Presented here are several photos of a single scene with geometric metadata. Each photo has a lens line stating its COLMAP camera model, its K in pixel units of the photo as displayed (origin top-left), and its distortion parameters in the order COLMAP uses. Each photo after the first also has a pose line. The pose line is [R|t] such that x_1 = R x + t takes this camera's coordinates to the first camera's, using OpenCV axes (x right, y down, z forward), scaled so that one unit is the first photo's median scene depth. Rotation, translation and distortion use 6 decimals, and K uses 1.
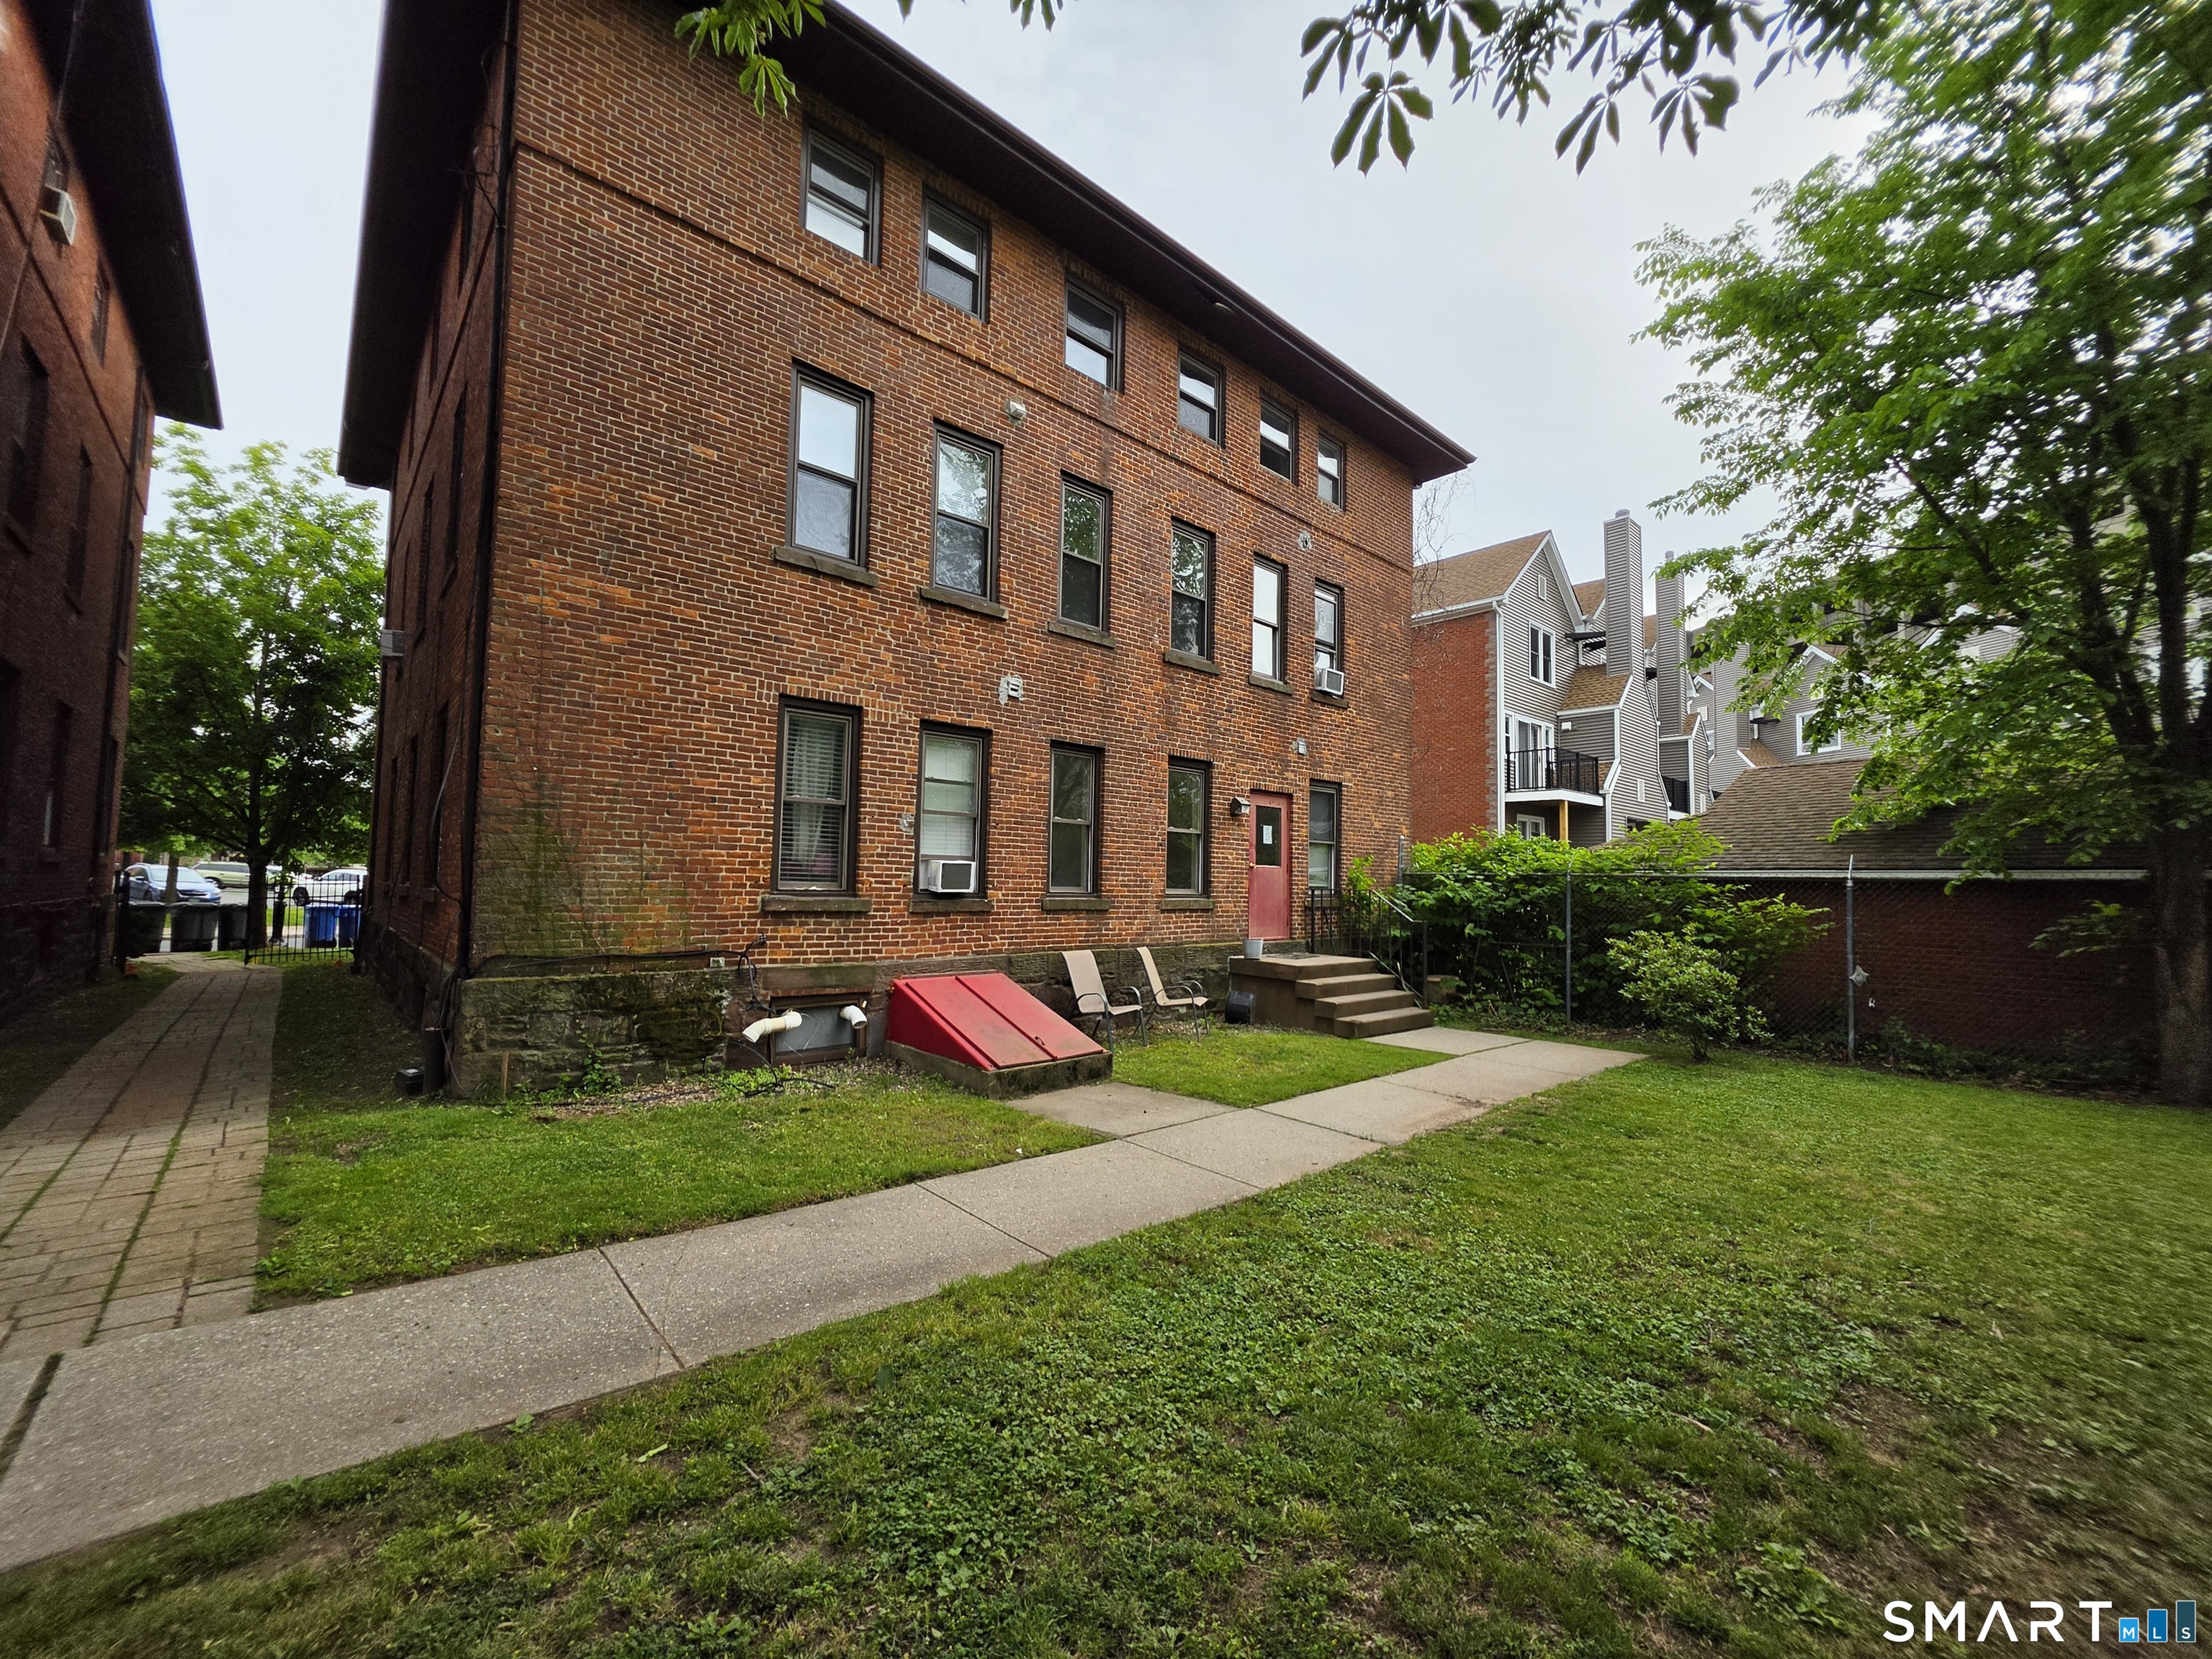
lens RADIAL K [[892.7, 0, 1090.1], [0, 892.7, 832.0], [0, 0, 1]] dist [-0.001903, 0.000842]
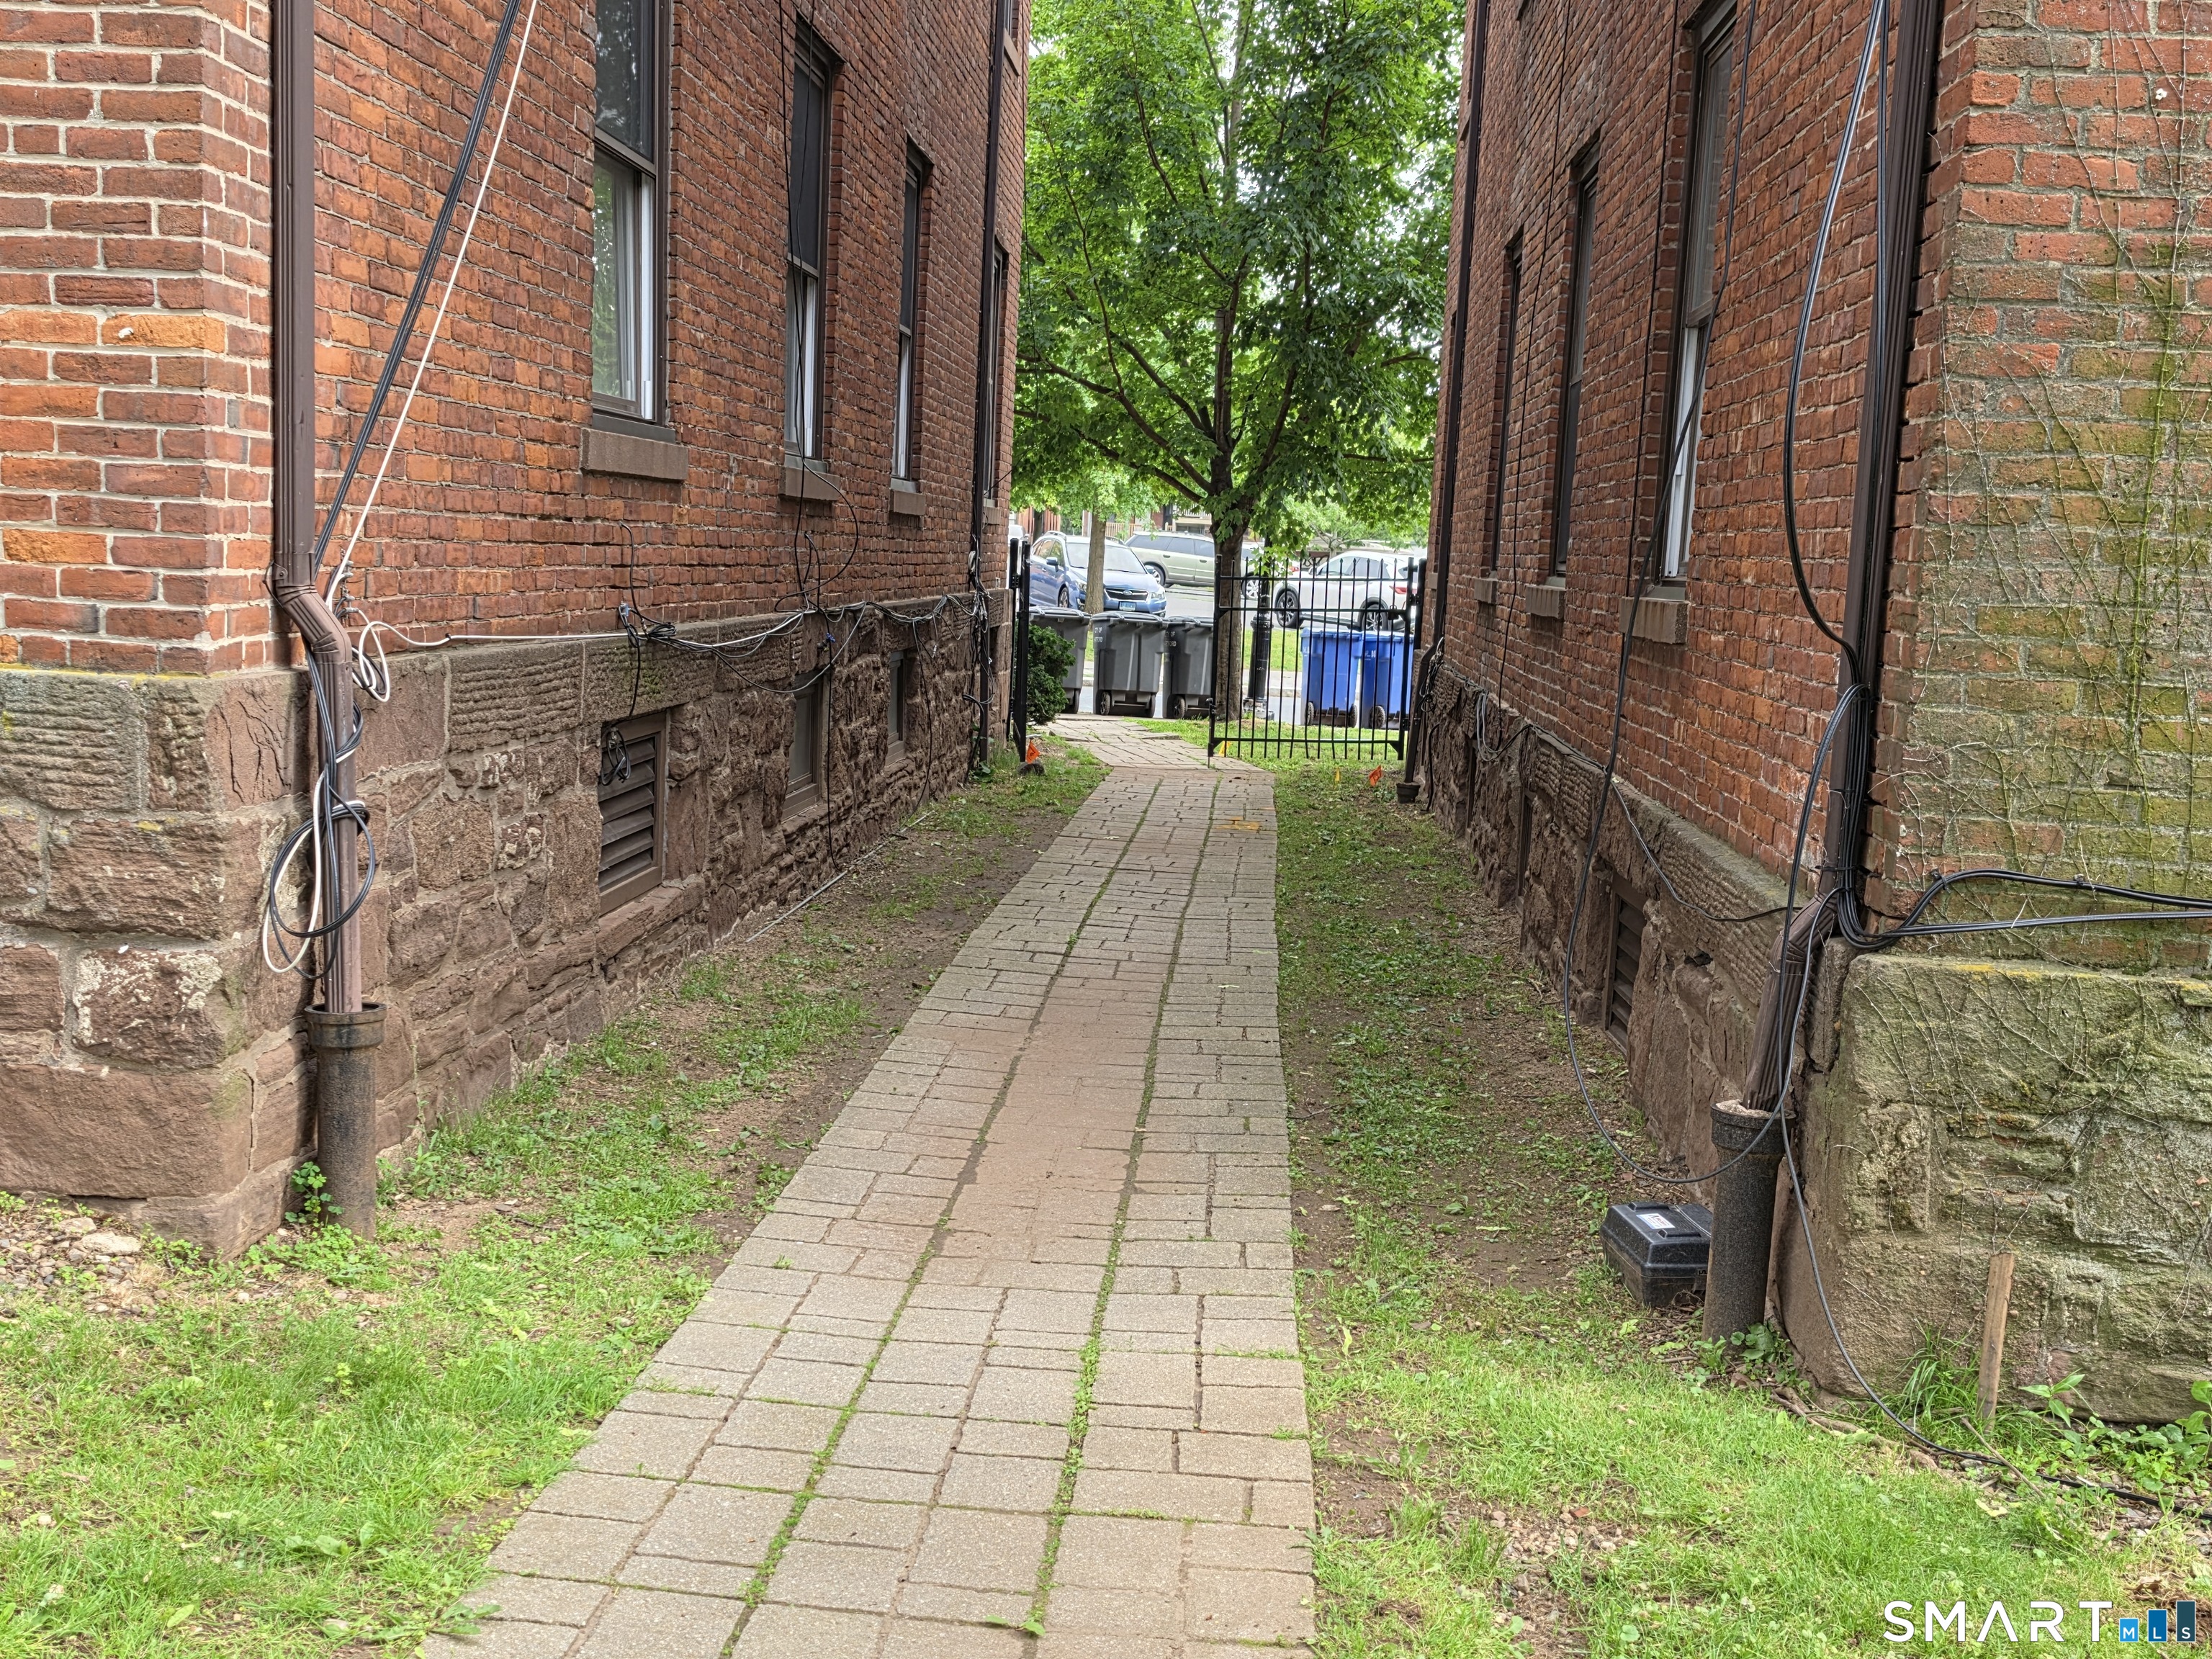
lens RADIAL K [[2239.1, 0, 1104.5], [0, 2239.1, 832.7], [0, 0, 1]] dist [0.010184, 0.000000]
pose [[0.698646, 0.105766, -0.707607, -0.192451], [0.006140, 0.988090, 0.153752, 0.013984], [0.715441, -0.111763, 0.689676, 0.191050]]
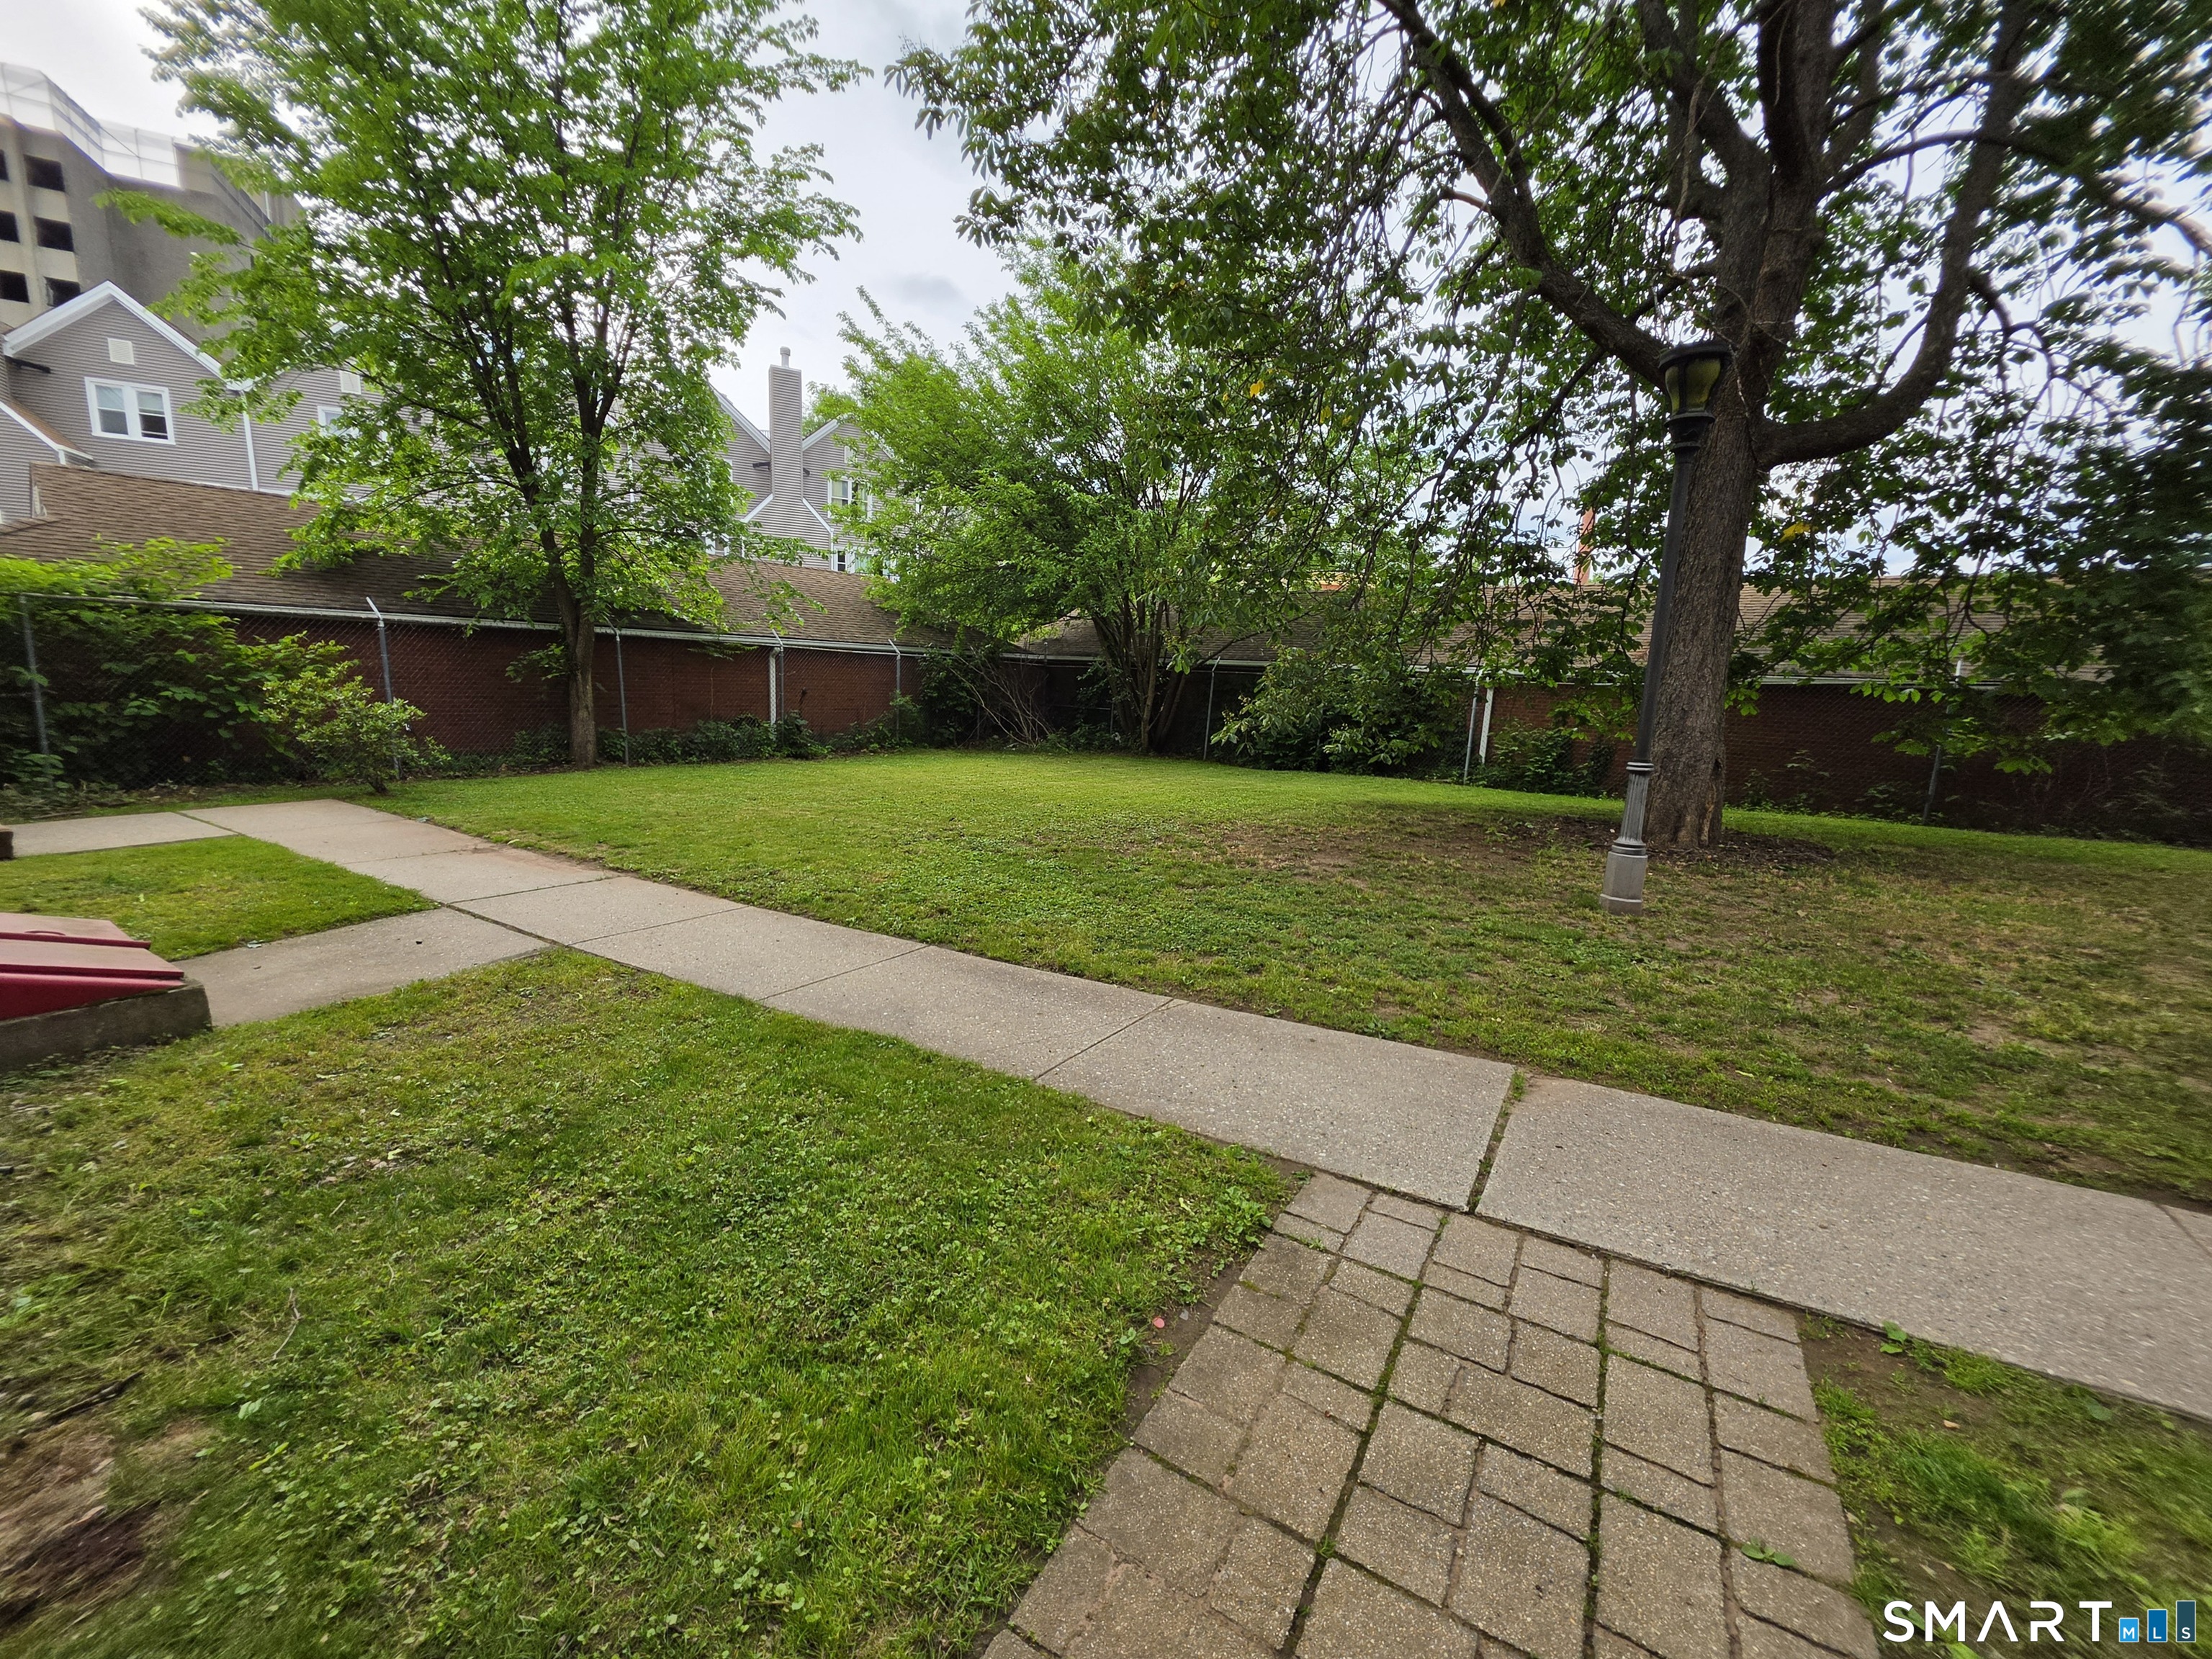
lens RADIAL K [[892.7, 0, 1098.7], [0, 892.7, 828.0], [0, 0, 1]] dist [-0.001903, 0.000842]
pose [[-0.296850, -0.192252, 0.935371, -0.441508], [-0.101483, 0.980328, 0.169285, 0.023119], [-0.949516, -0.044672, -0.310521, 0.402254]]
